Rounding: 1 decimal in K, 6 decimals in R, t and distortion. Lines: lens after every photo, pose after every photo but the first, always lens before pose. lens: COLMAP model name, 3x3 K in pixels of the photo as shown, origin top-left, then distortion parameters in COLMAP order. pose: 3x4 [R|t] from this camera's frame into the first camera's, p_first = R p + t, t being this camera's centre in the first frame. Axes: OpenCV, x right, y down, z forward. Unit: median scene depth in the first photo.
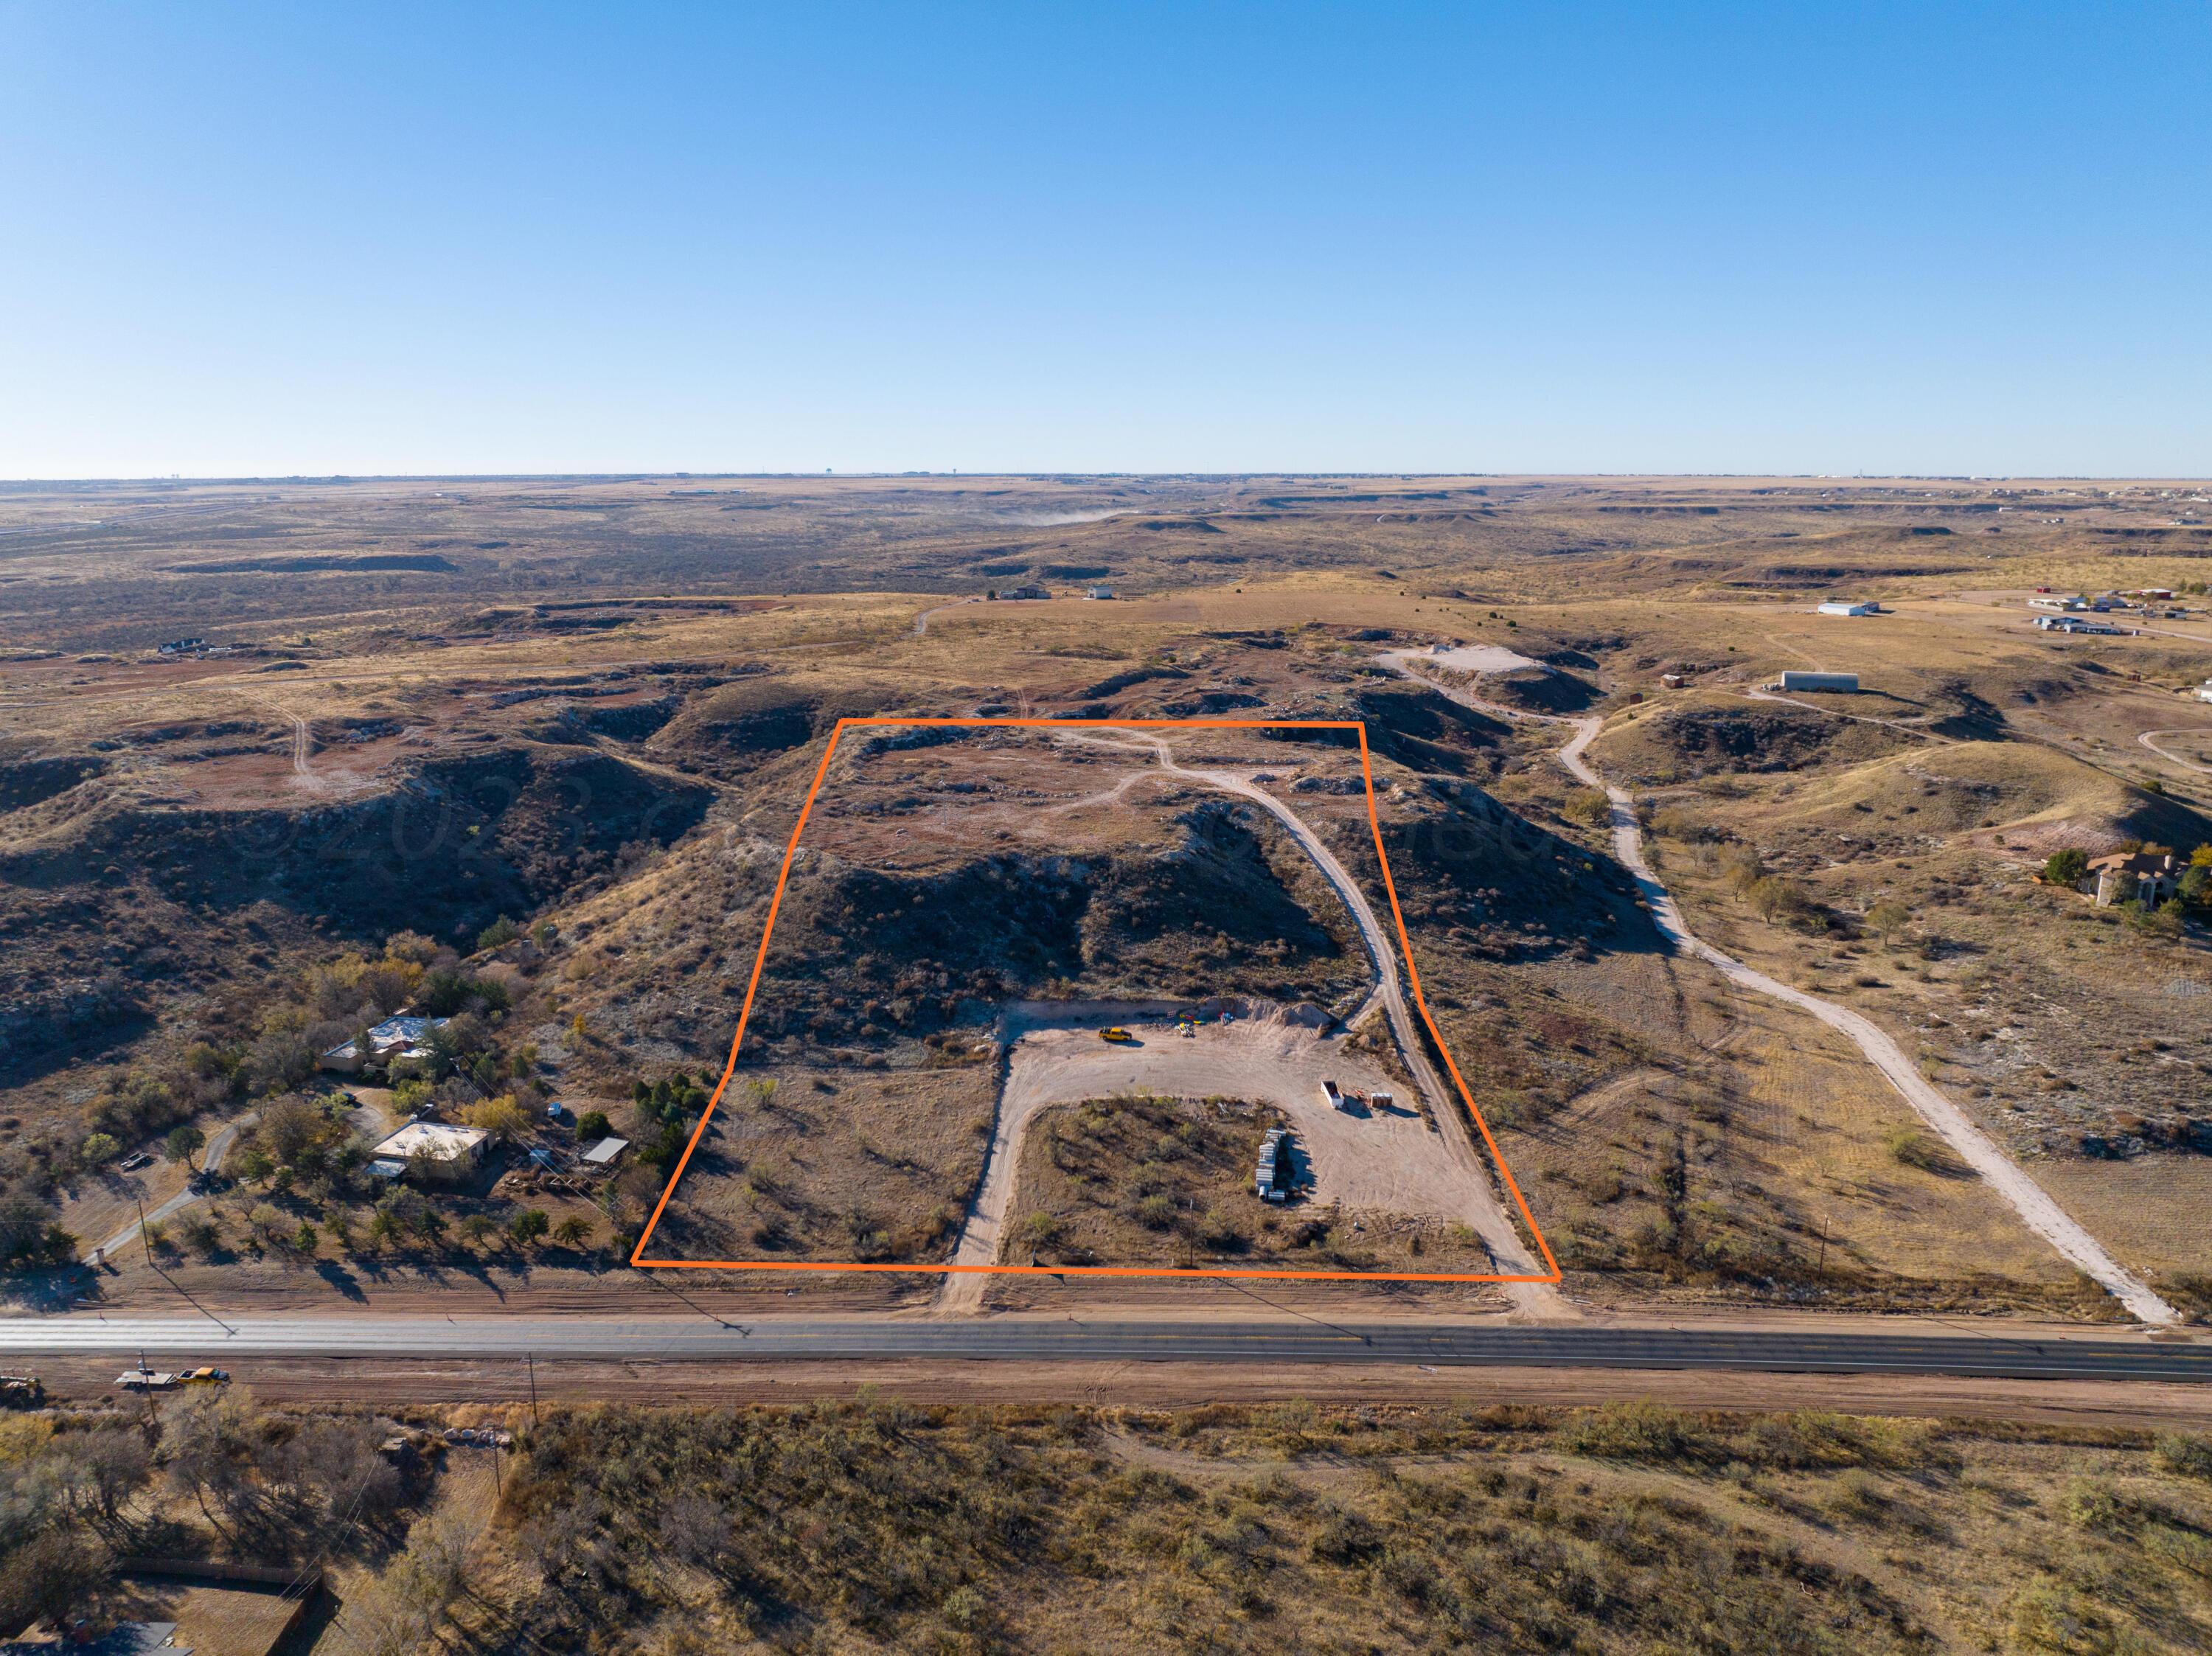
lens RADIAL K [[1556.3, 0, 1110.1], [0, 1556.3, 822.6], [0, 0, 1]] dist [-0.009138, -0.056958]
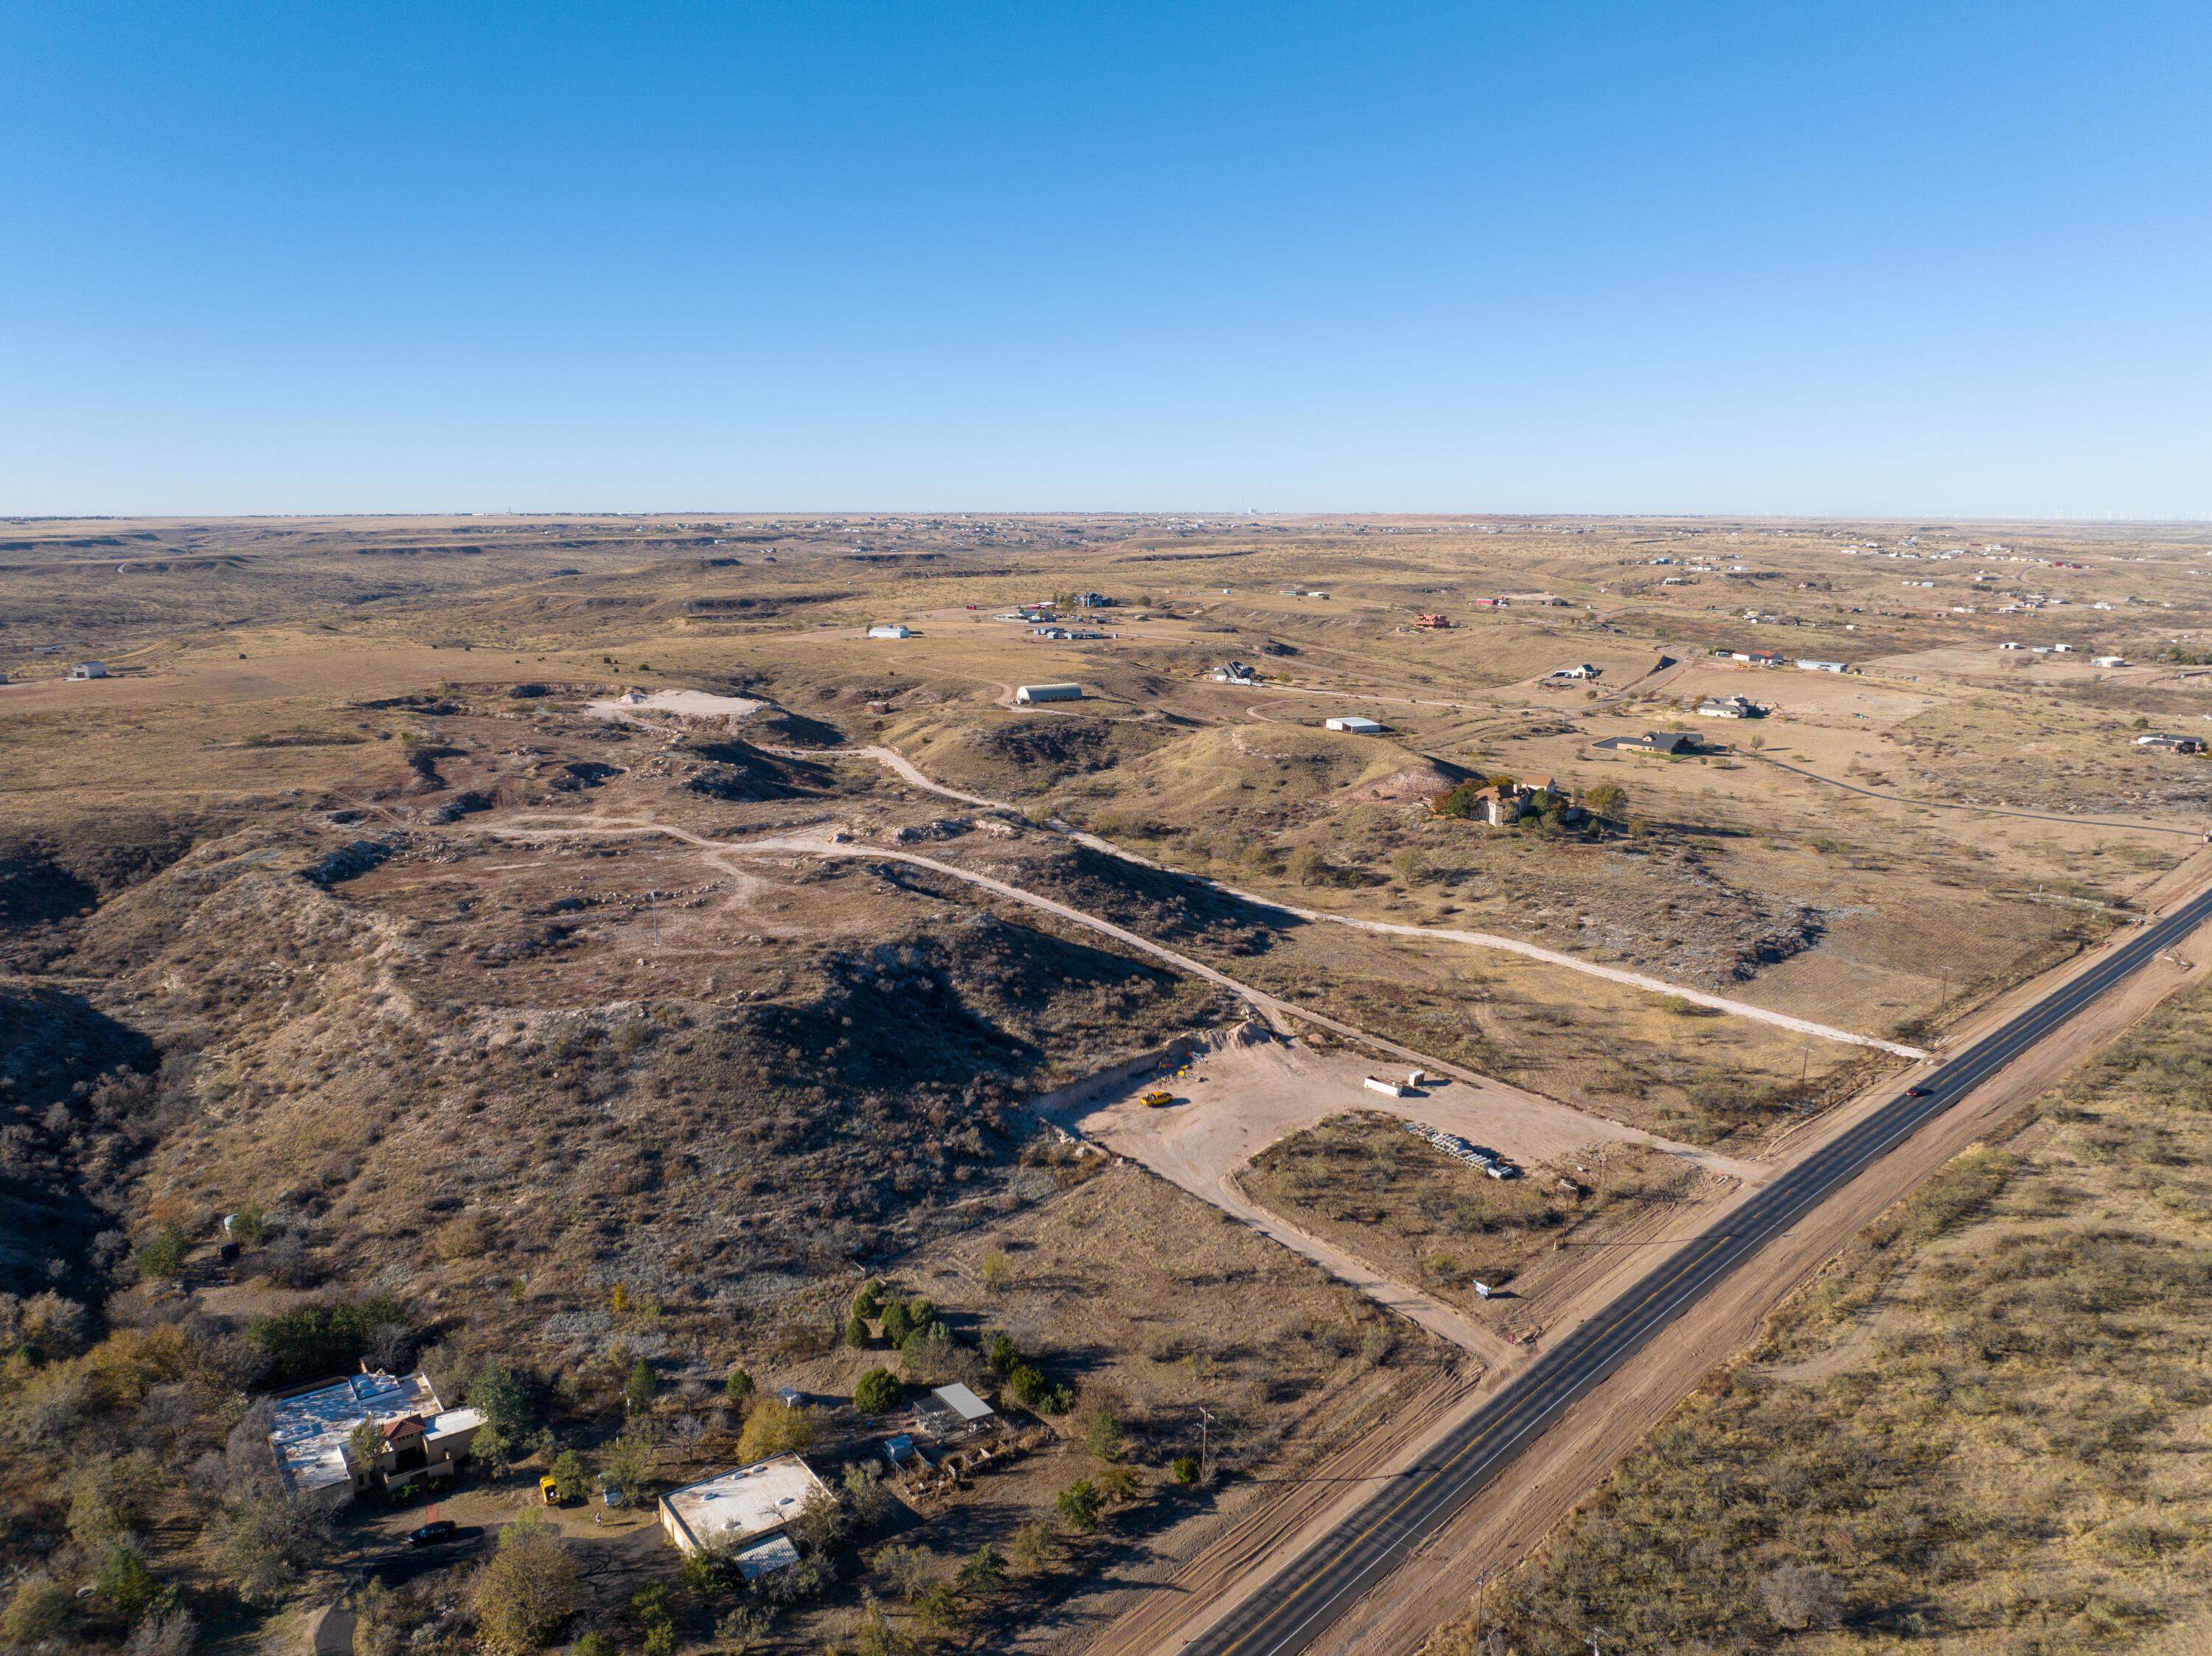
lens RADIAL K [[1555.6, 0, 1110.4], [0, 1555.6, 817.4], [0, 0, 1]] dist [-0.016028, -0.044057]
pose [[0.671411, -0.140973, 0.727554, -0.825969], [0.160526, 0.986098, 0.042930, -0.095801], [-0.723491, 0.087968, 0.684706, 0.423063]]
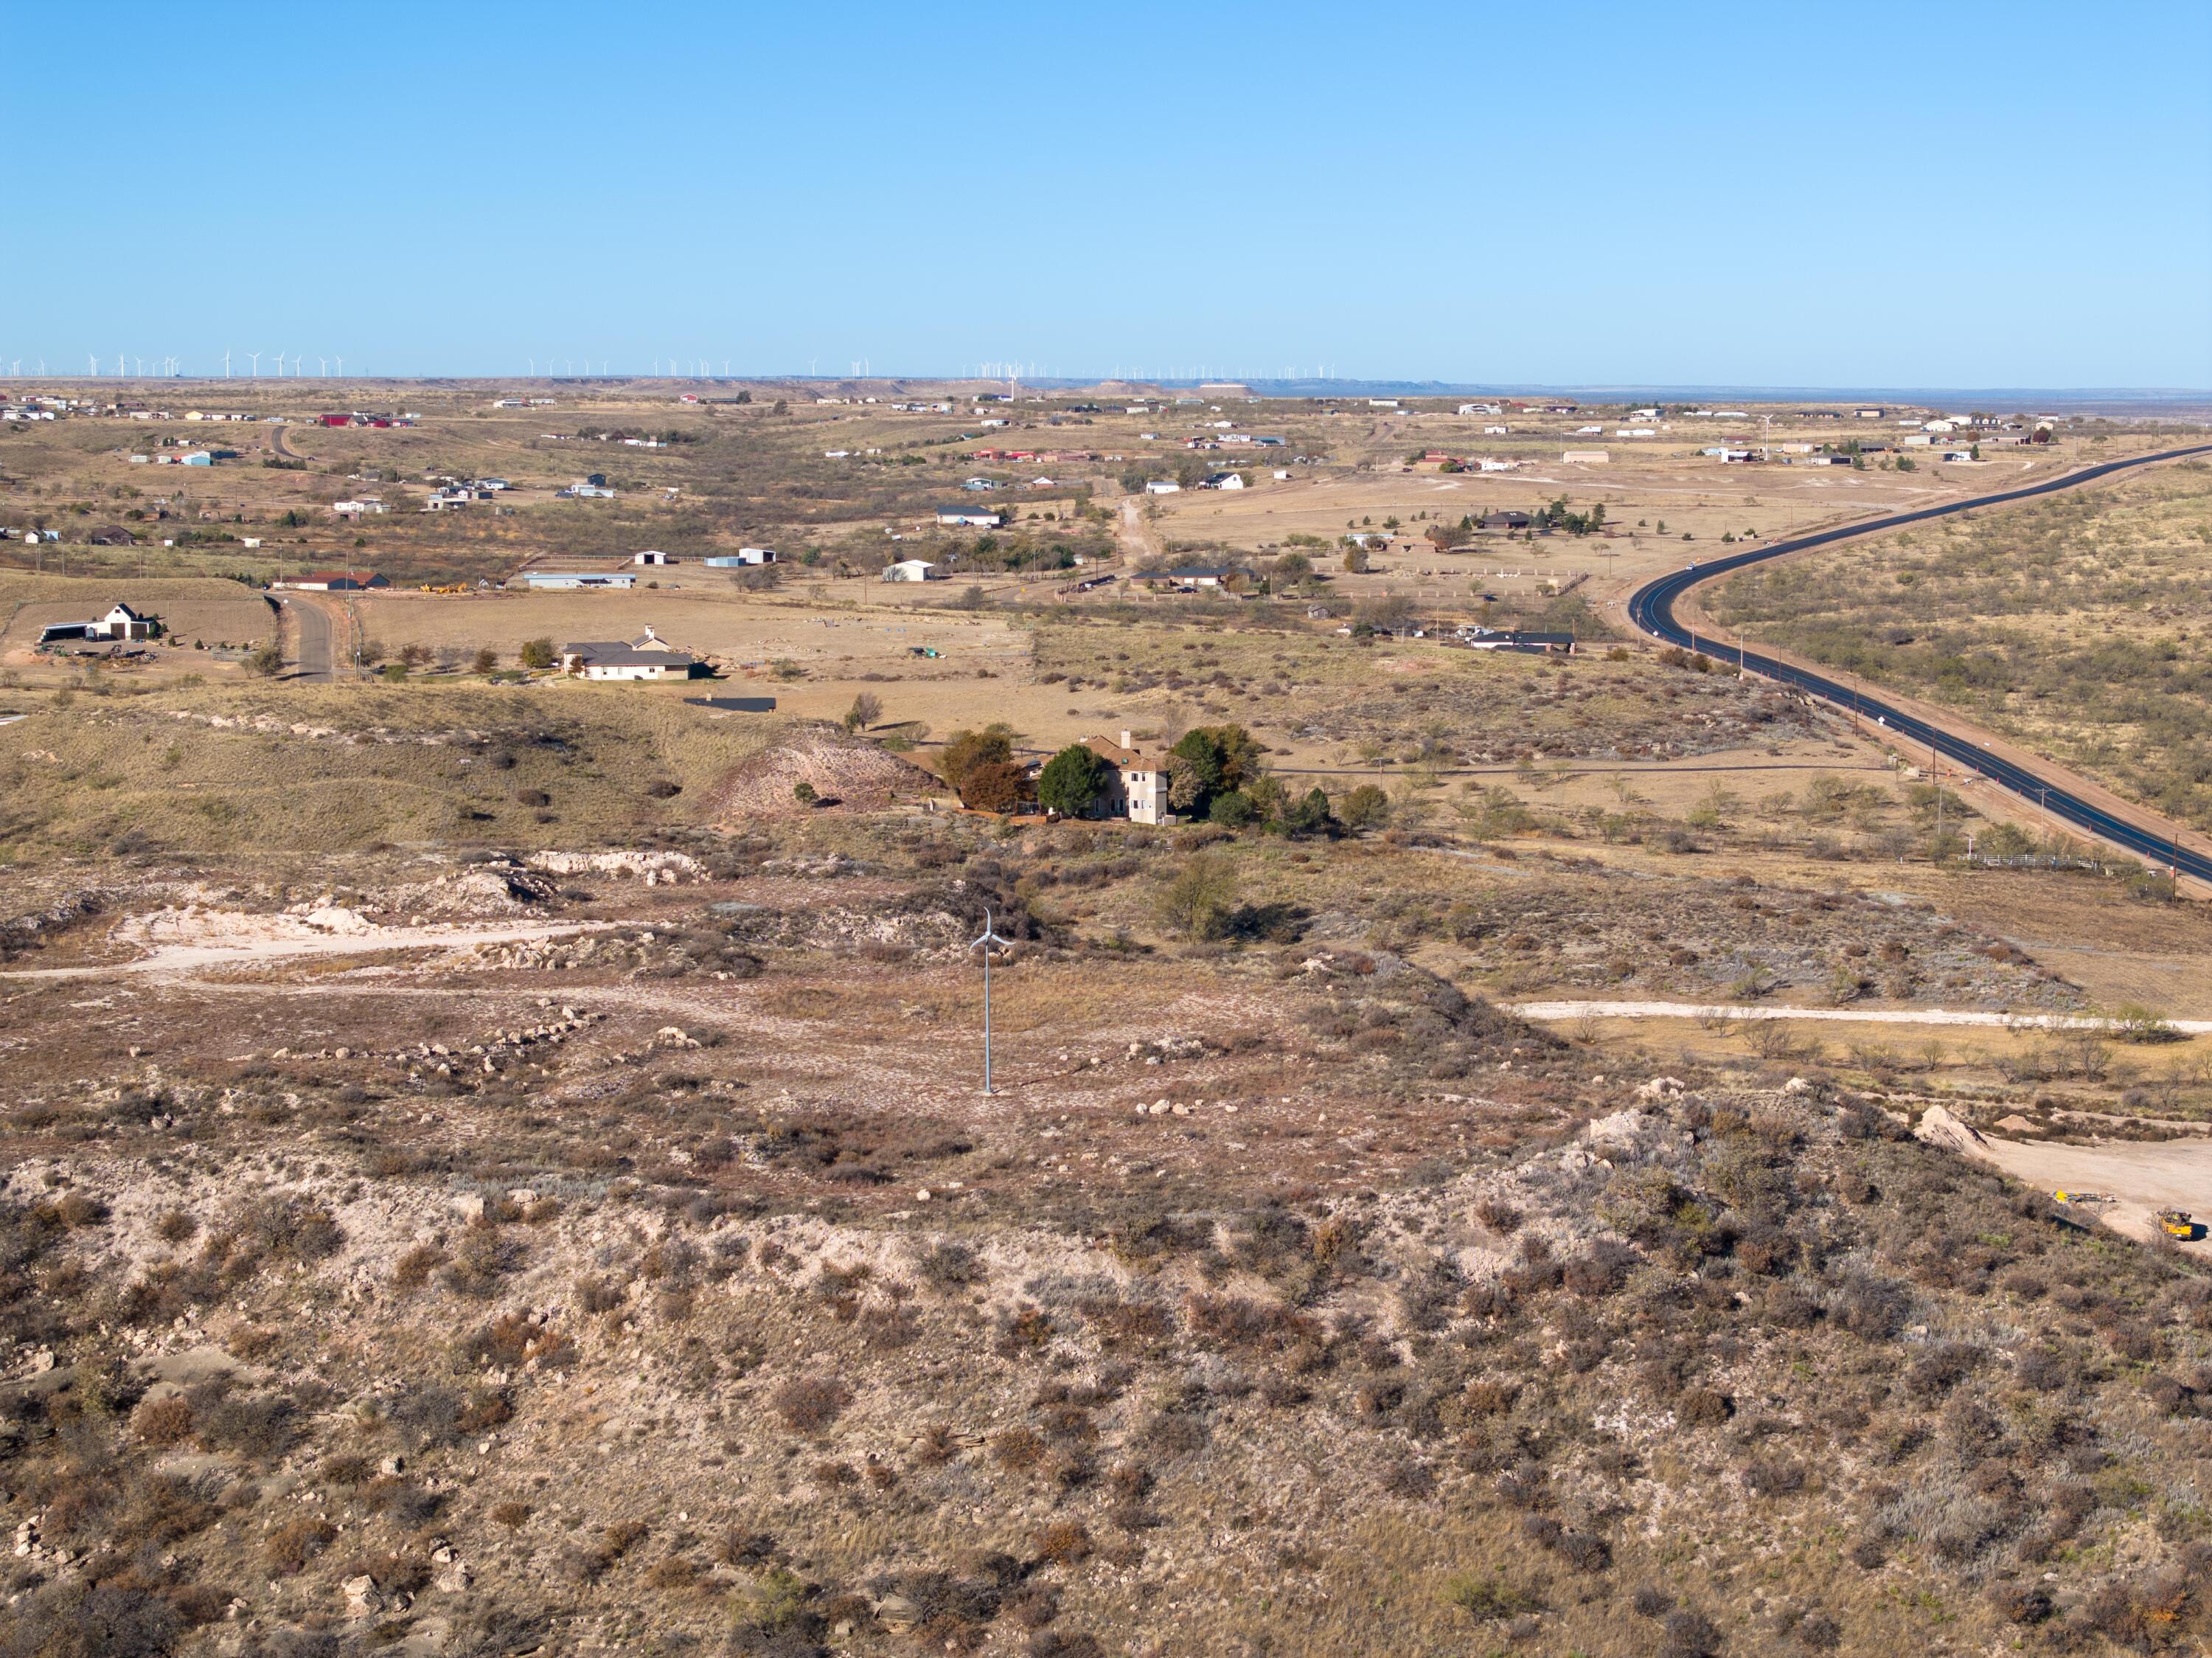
lens RADIAL K [[4459.3, 0, 1106.0], [0, 4459.3, 829.0], [0, 0, 1]] dist [-0.205091, 1.575529]
pose [[-0.114065, -0.098776, 0.988551, -1.353201], [0.219710, 0.967899, 0.122064, -0.208640], [-0.968874, 0.231118, -0.088701, 1.644463]]
